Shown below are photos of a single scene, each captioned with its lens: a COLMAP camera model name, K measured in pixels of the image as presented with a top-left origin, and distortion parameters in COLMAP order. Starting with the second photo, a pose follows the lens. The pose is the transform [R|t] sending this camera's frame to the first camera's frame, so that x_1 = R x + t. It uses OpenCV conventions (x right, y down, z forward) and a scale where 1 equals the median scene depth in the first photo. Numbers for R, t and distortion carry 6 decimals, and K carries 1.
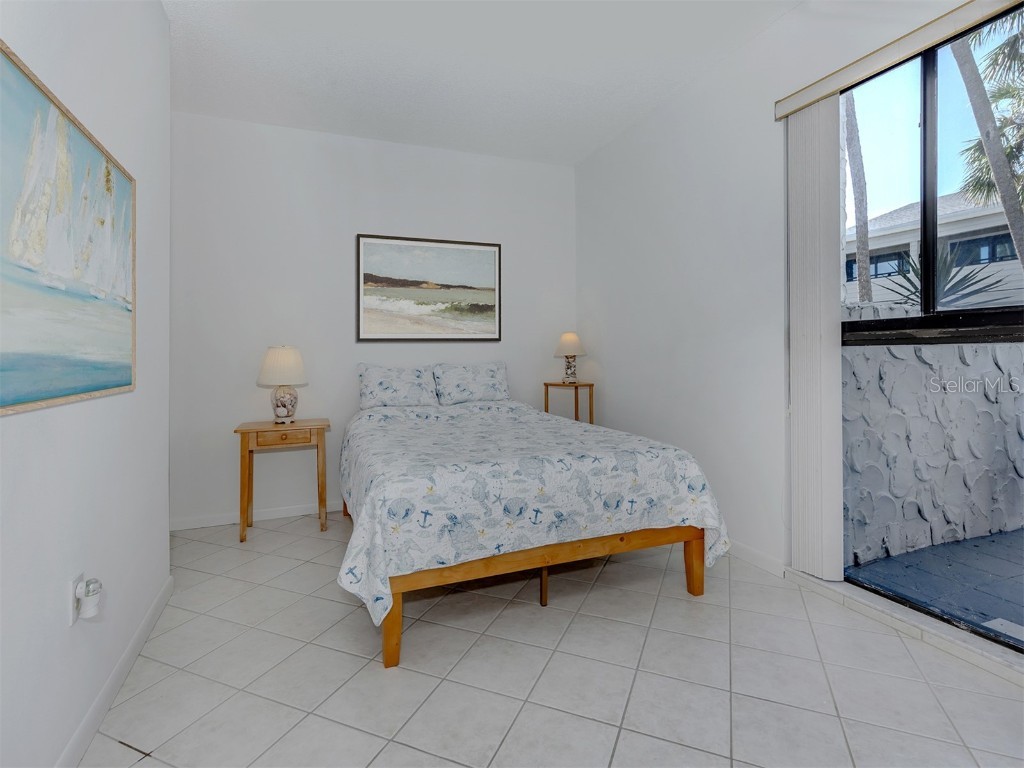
lens RADIAL K [[514.4, 0, 510.7], [0, 514.4, 351.3], [0, 0, 1]] dist [0.000021, -0.000003]
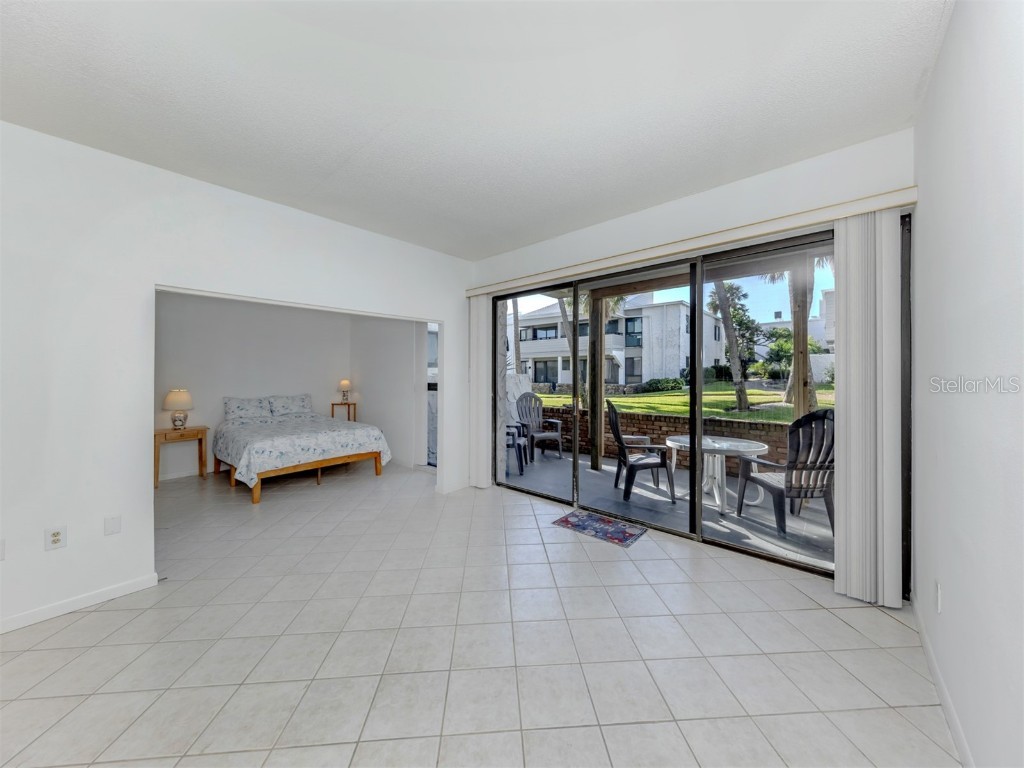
lens RADIAL K [[358.0, 0, 511.3], [0, 358.0, 375.0], [0, 0, 1]] dist [0.000308, 0.000007]
pose [[0.893148, 0.003206, 0.449752, 0.080304], [-0.002909, 0.999995, -0.001350, -0.070919], [-0.449754, -0.000103, 0.893153, -0.813872]]
